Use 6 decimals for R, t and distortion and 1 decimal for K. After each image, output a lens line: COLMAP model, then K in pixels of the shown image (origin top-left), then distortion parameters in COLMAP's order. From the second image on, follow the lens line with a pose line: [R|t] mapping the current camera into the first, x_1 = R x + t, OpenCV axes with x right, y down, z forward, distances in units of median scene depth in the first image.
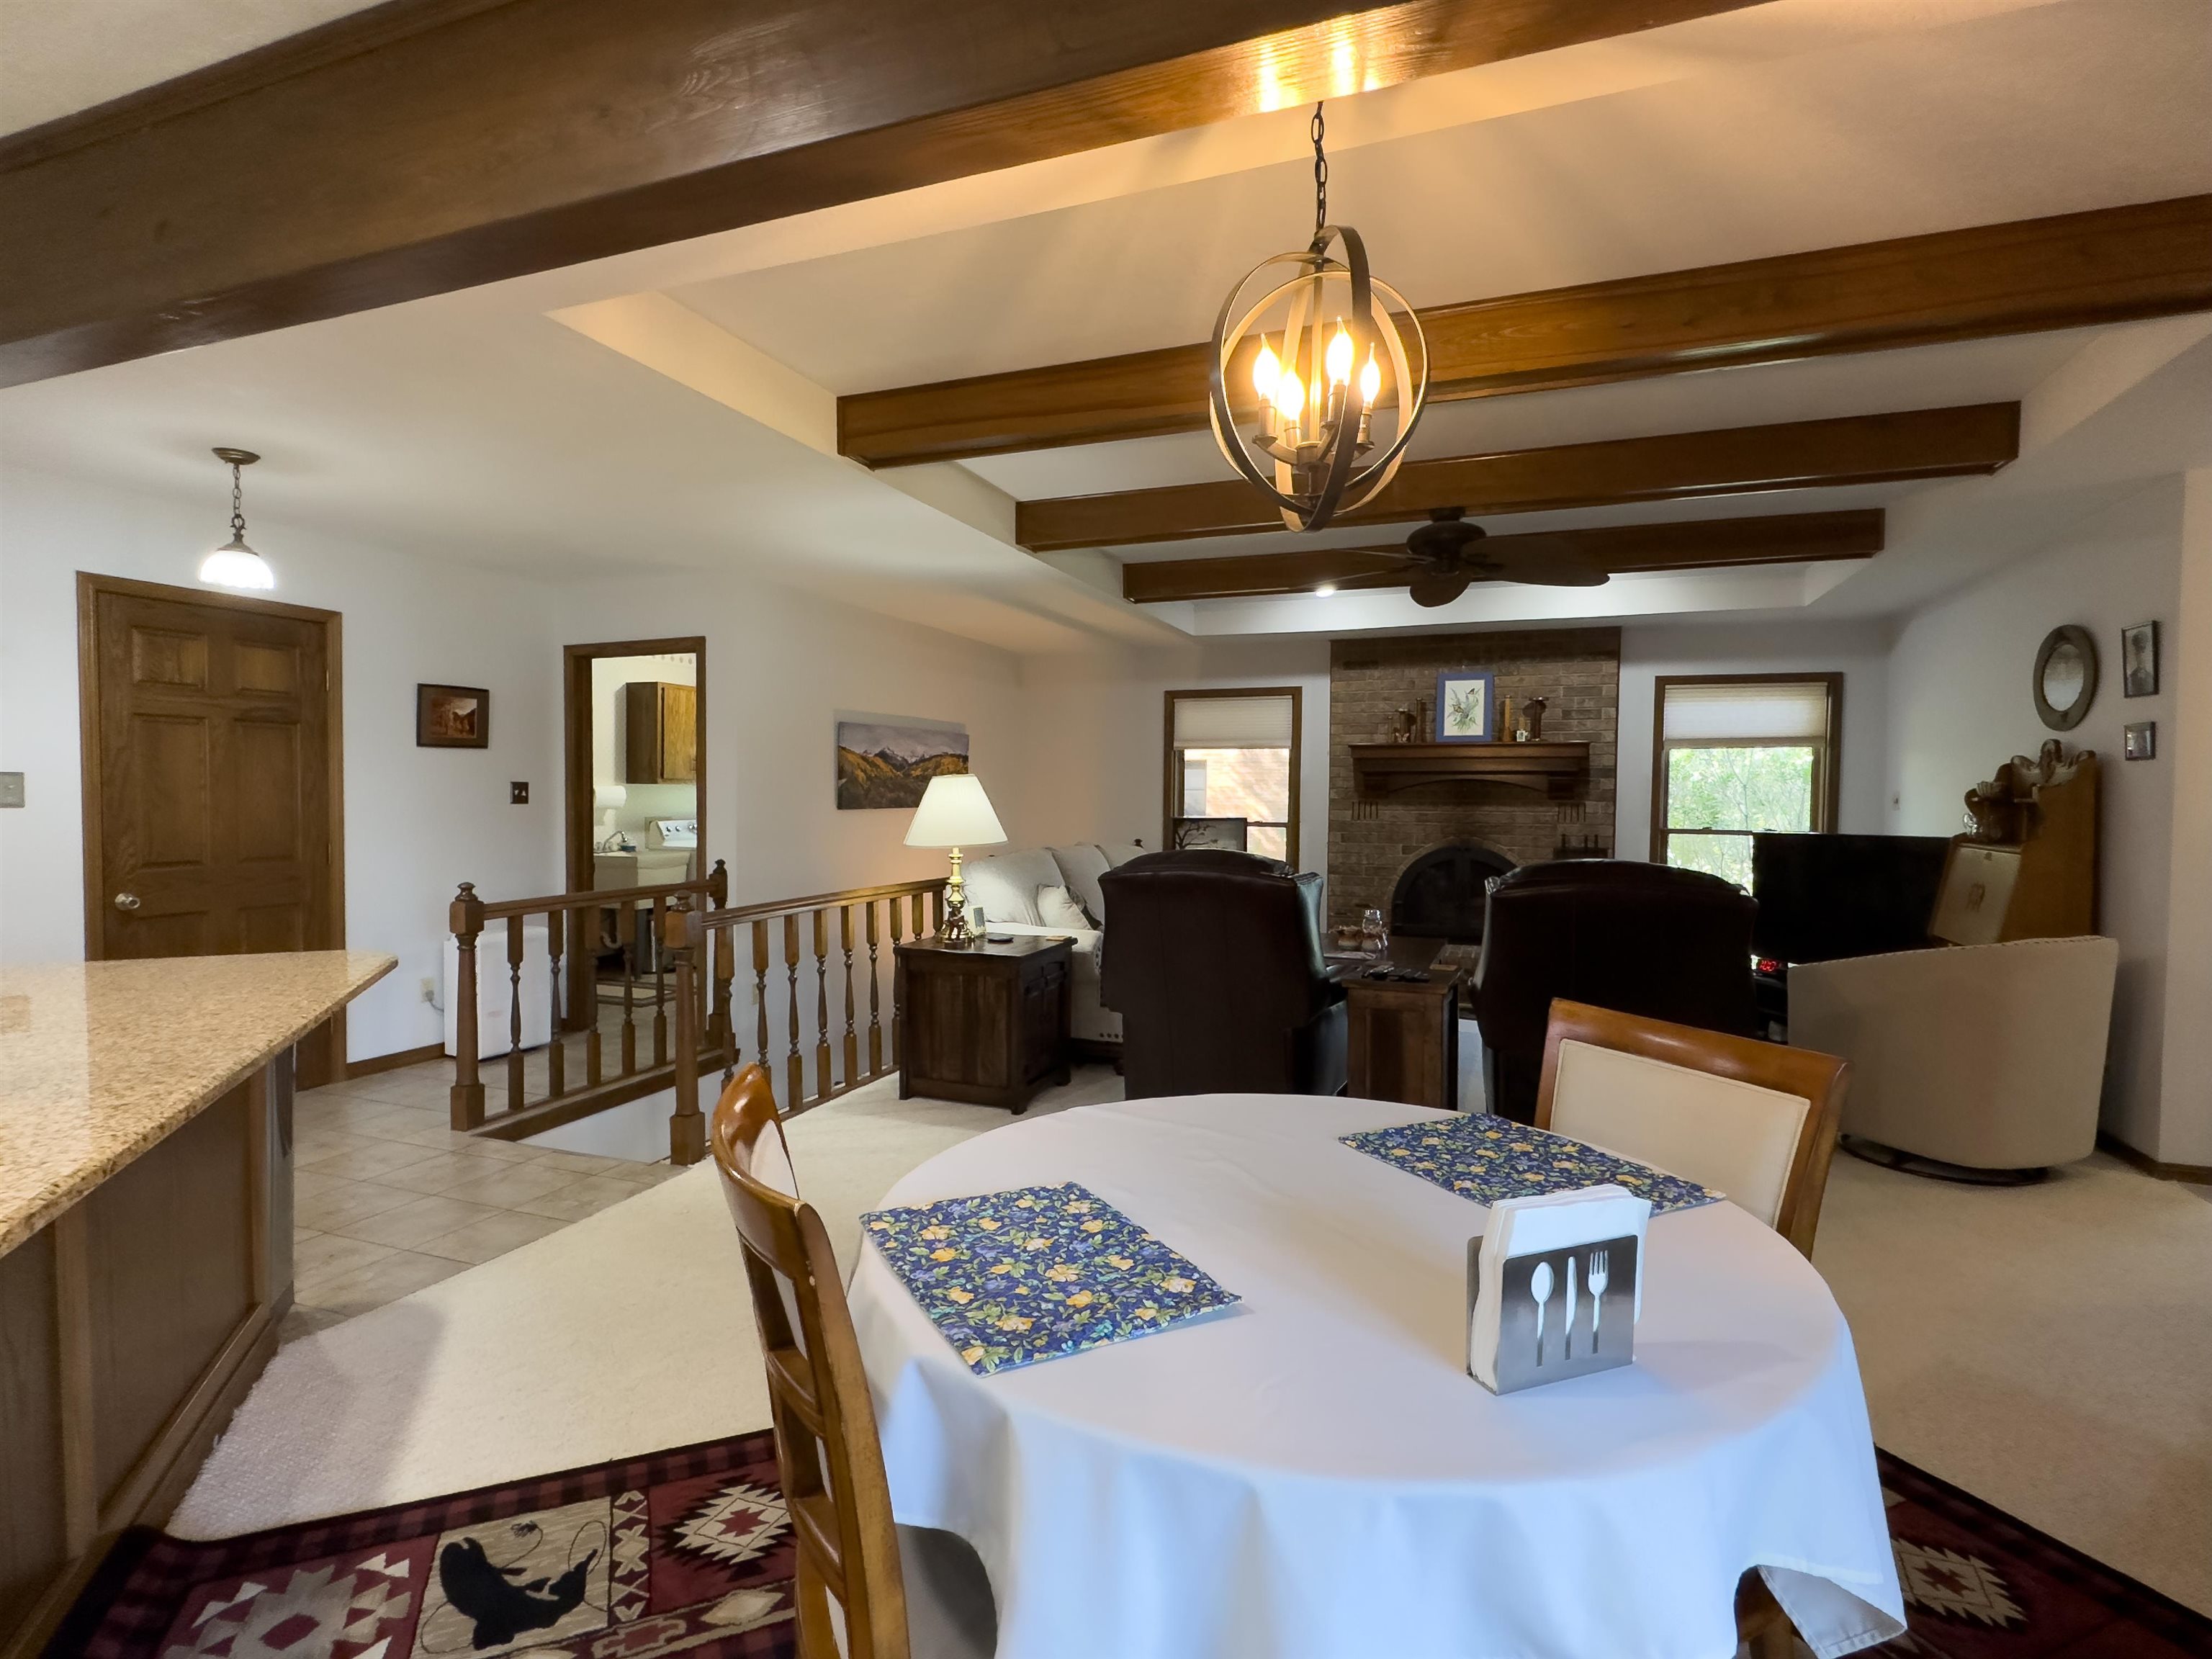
lens RADIAL K [[1093.2, 0, 1098.3], [0, 1093.2, 830.0], [0, 0, 1]] dist [0.003563, 0.000063]
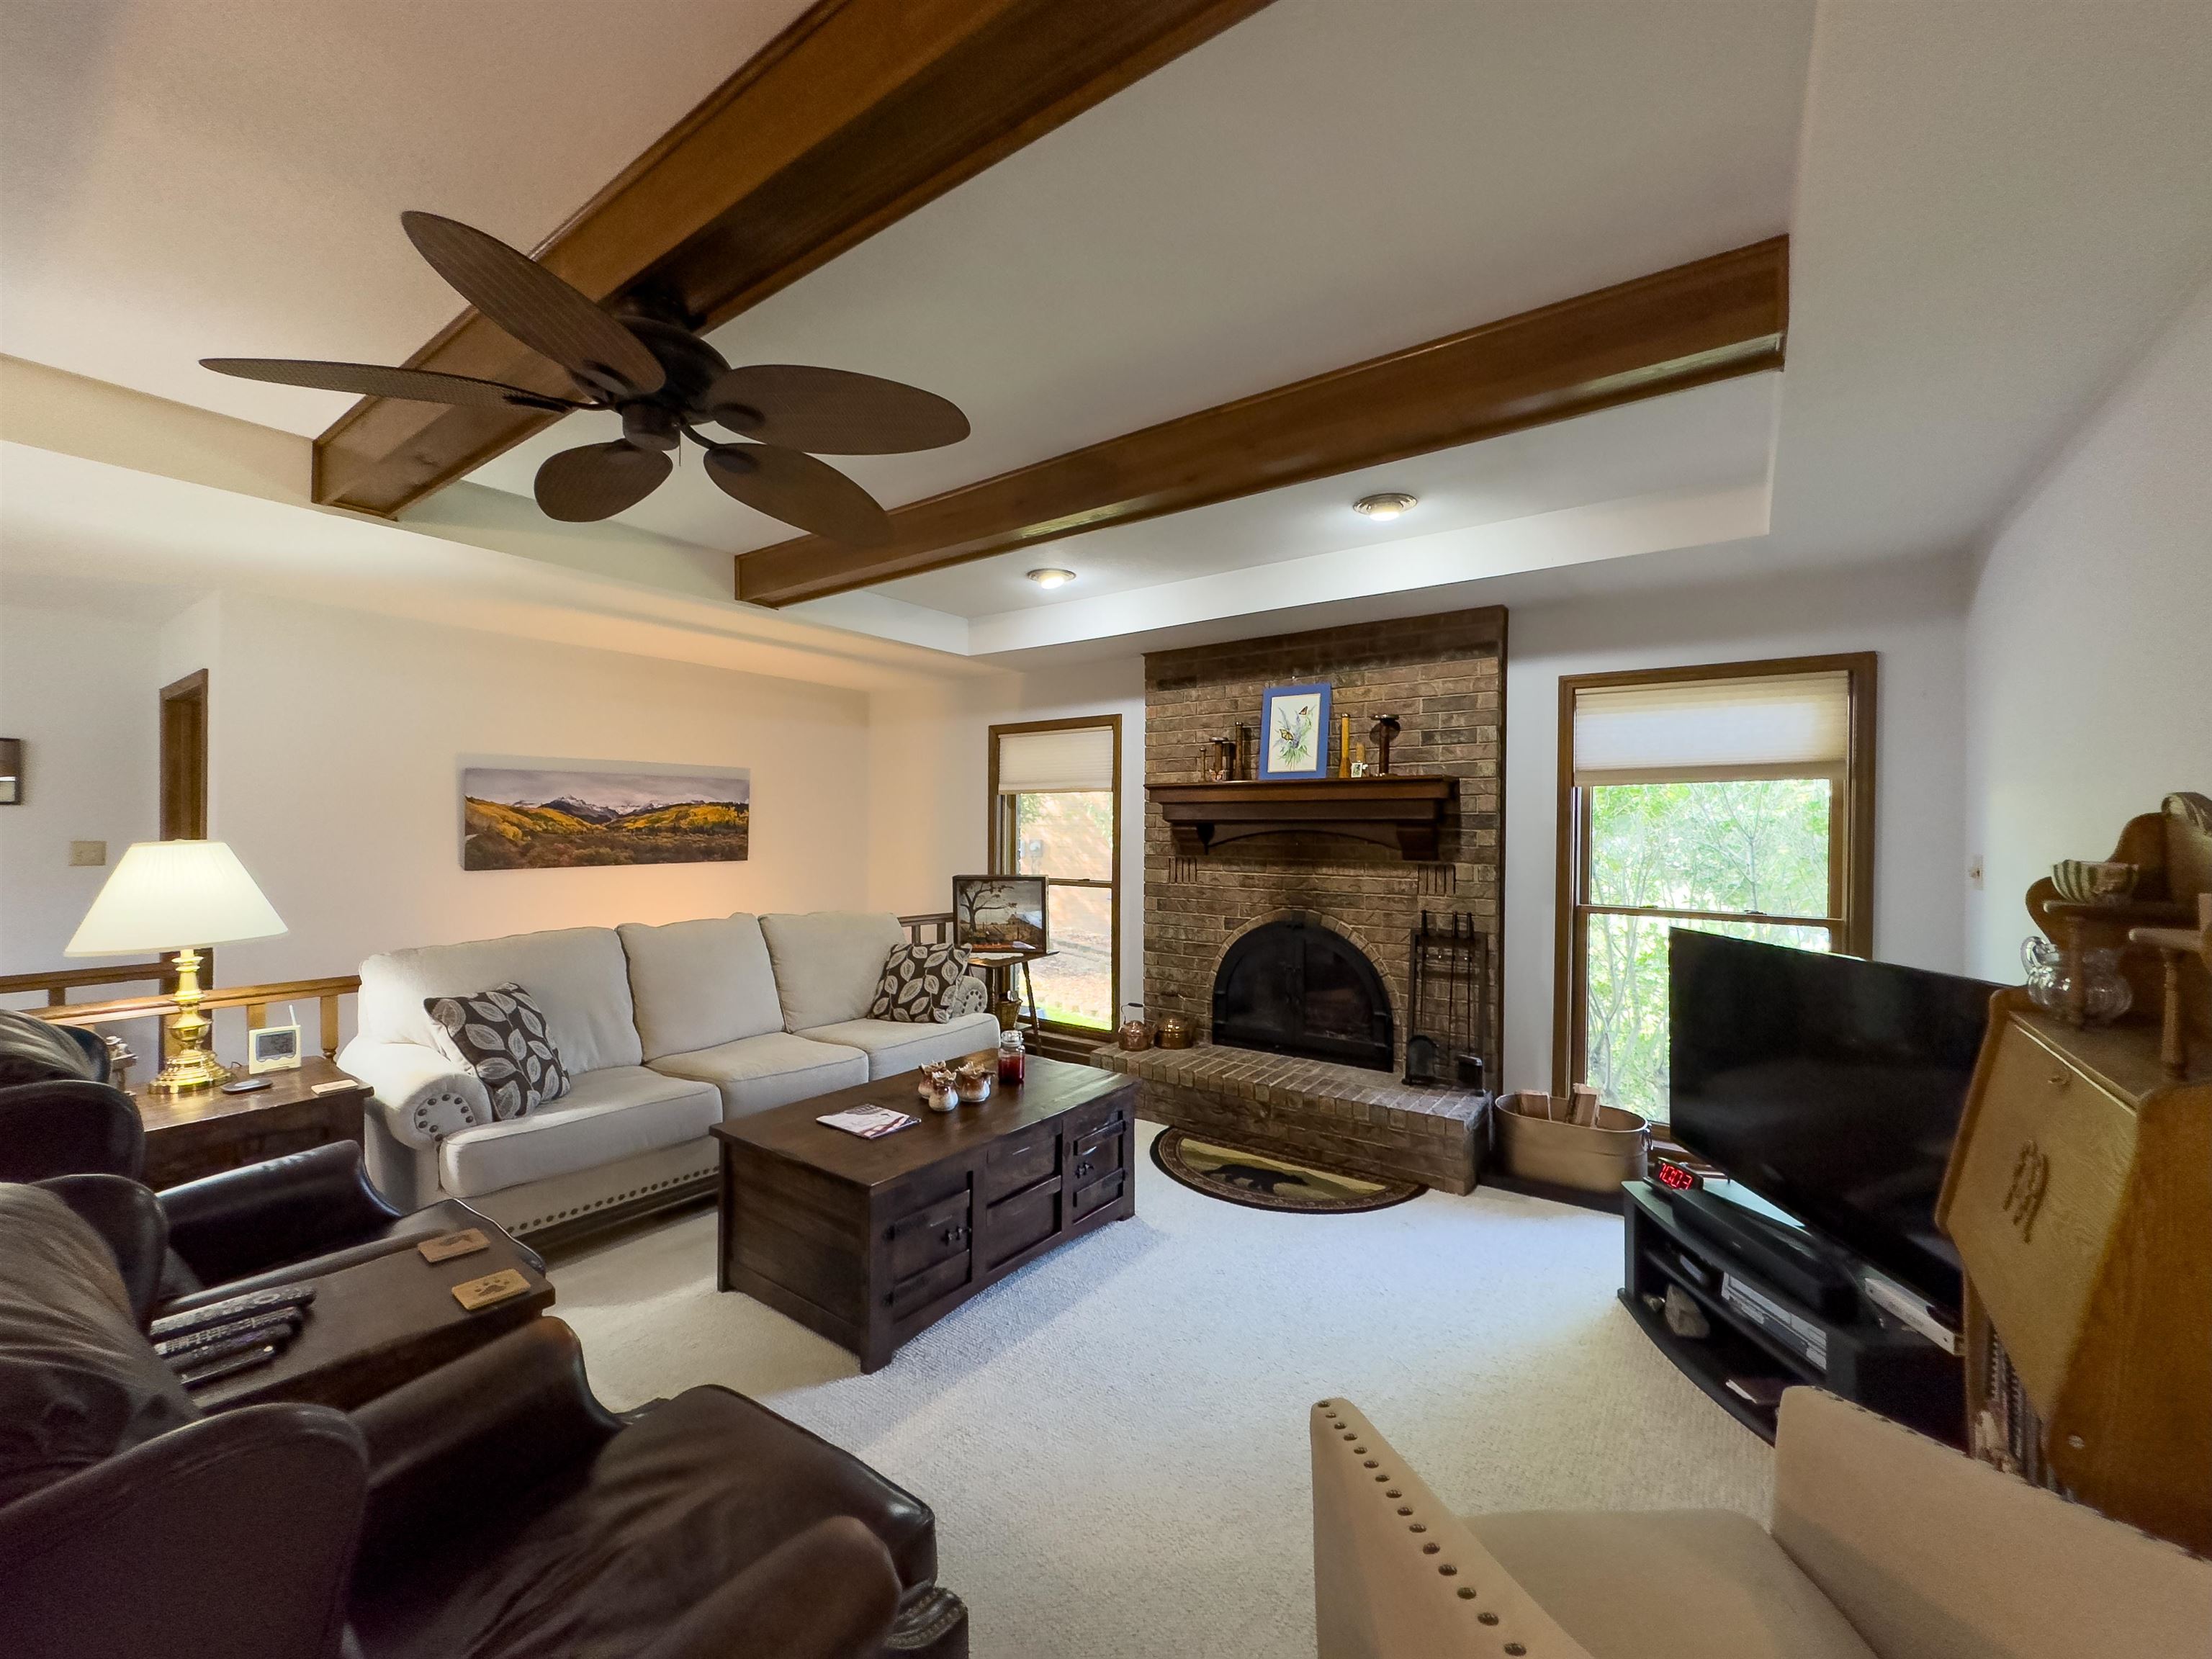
lens RADIAL K [[884.5, 0, 1098.1], [0, 884.5, 829.9], [0, 0, 1]] dist [-0.000685, 0.000118]
pose [[0.966869, -0.001667, -0.255268, 0.375458], [-0.006134, 0.999538, -0.029757, -0.029554], [0.255199, 0.030337, 0.966412, 0.412529]]
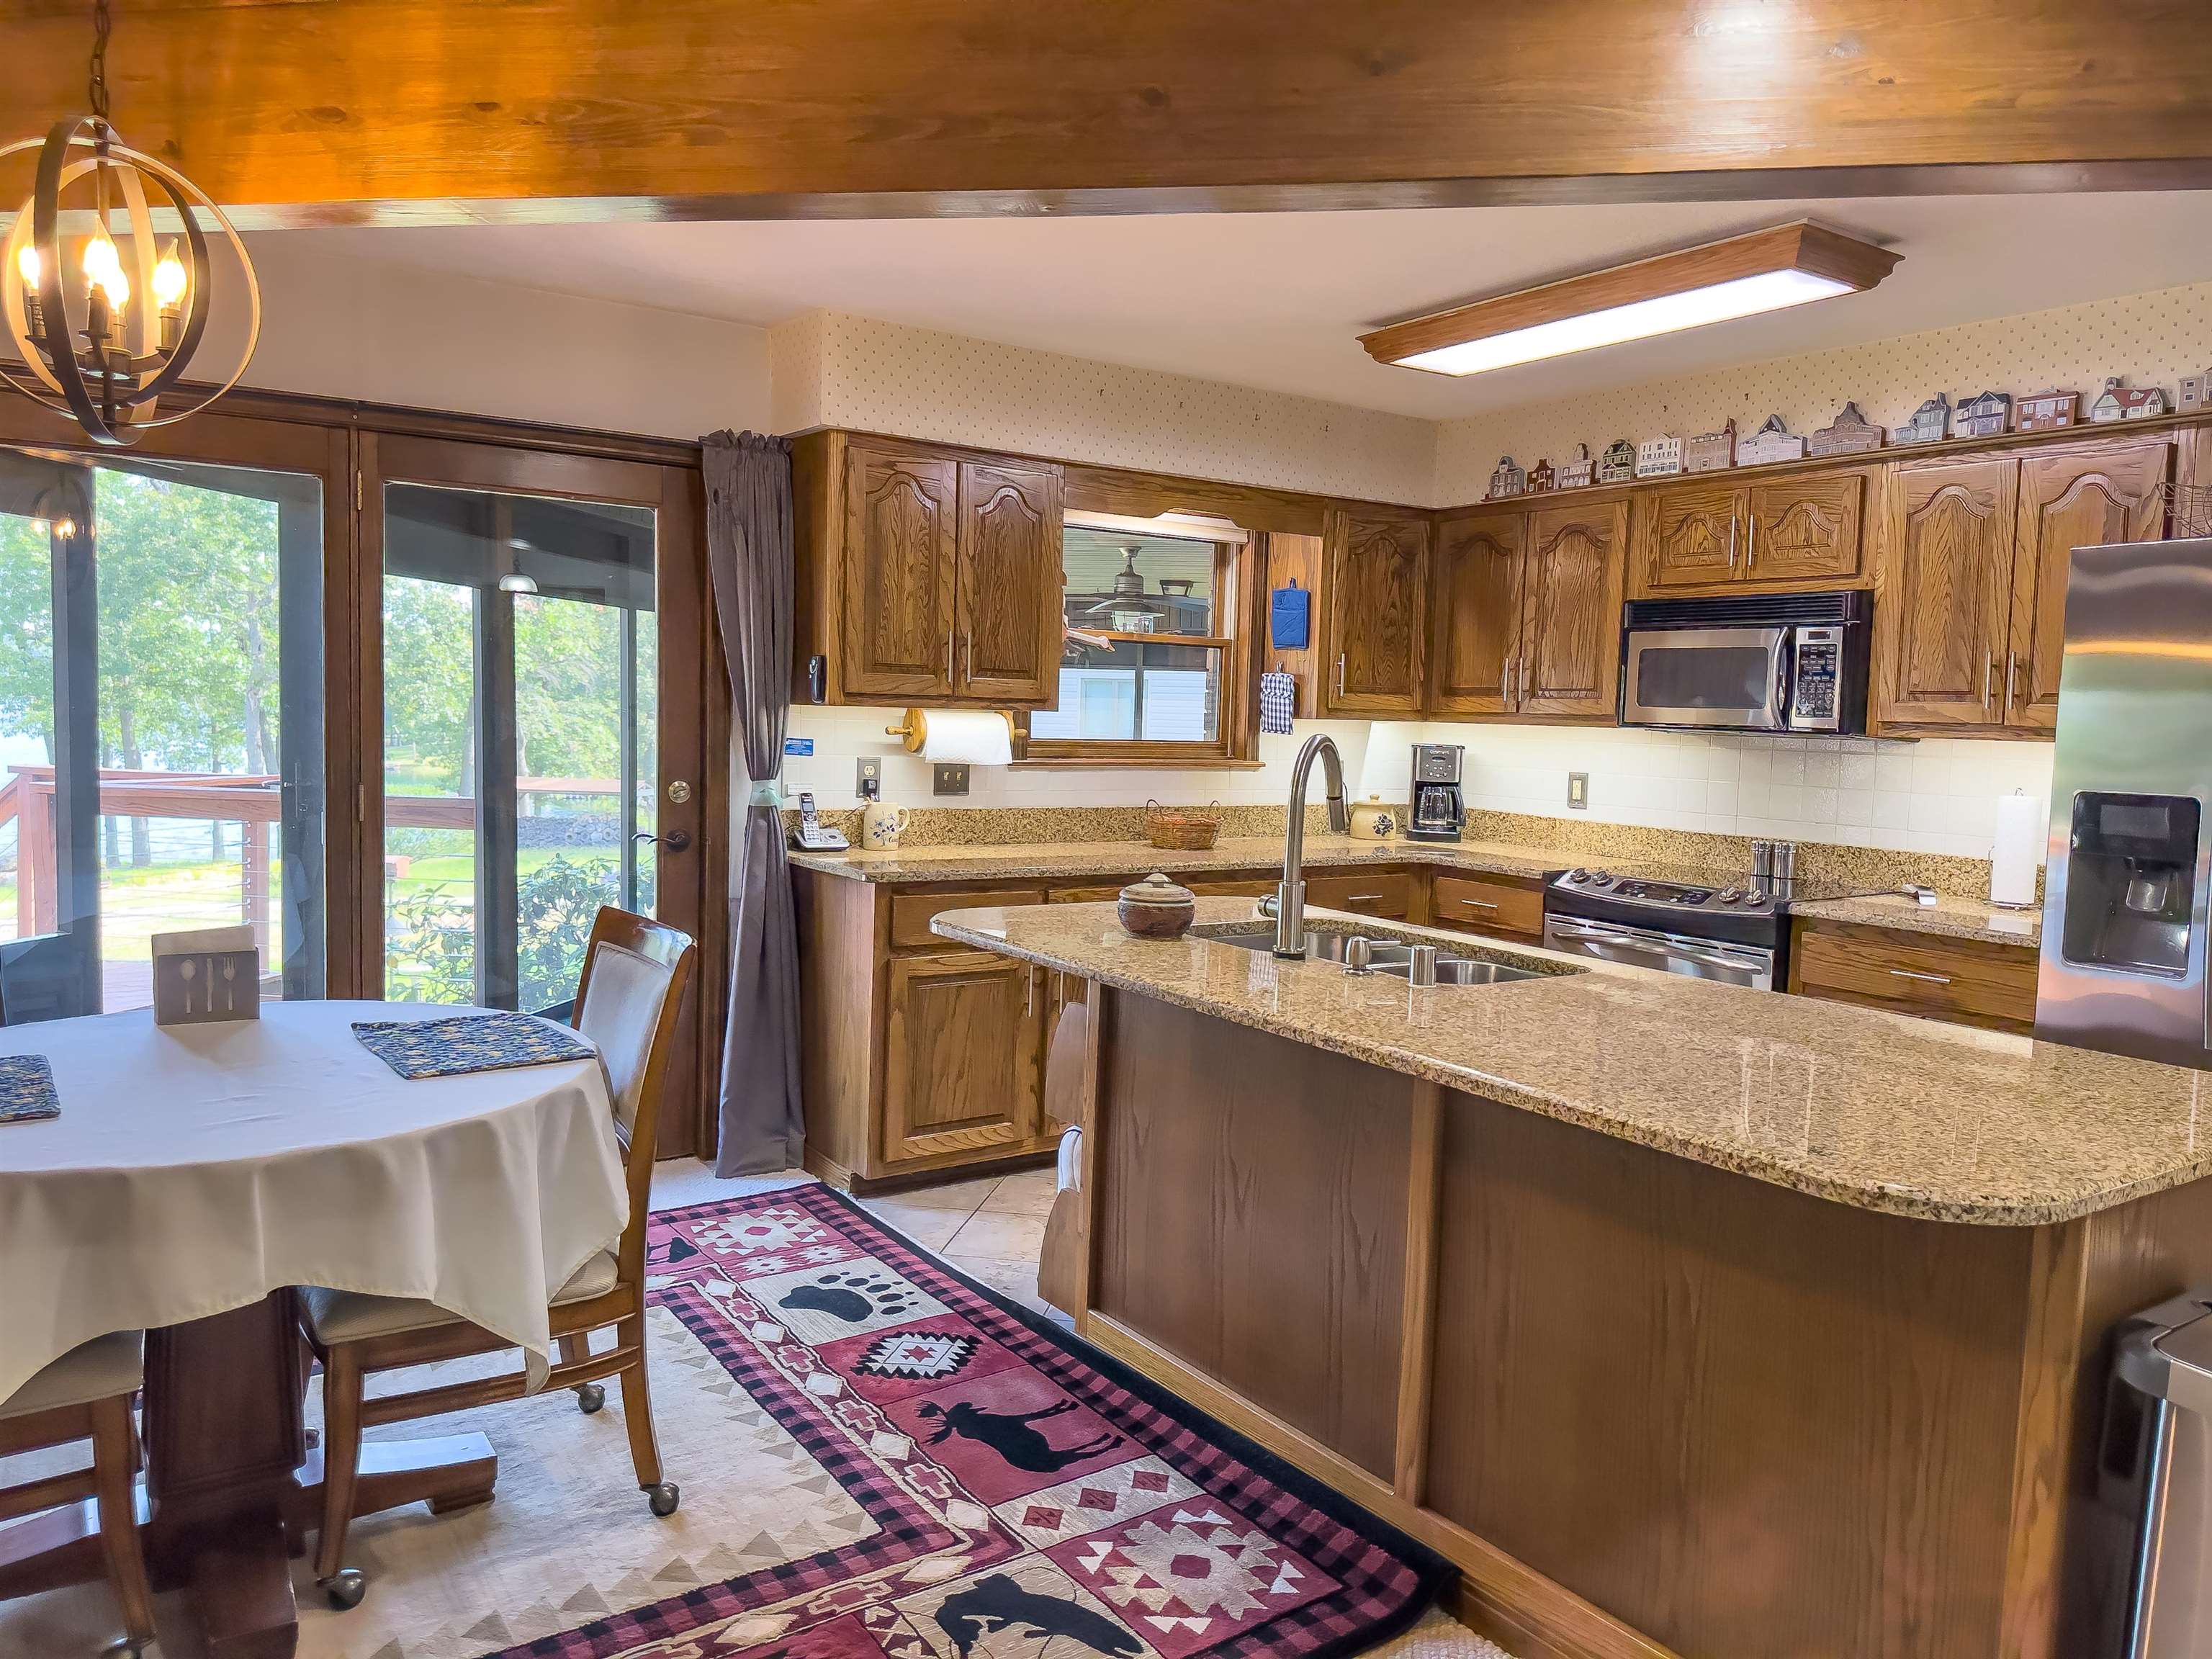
lens RADIAL K [[1557.2, 0, 1117.0], [0, 1557.2, 817.9], [0, 0, 1]] dist [0.065620, -0.079578]
pose [[-0.979449, -0.018994, -0.200795, -0.082630], [-0.038901, 0.994653, 0.095665, -0.027388], [0.197905, 0.101510, -0.974951, 0.553482]]
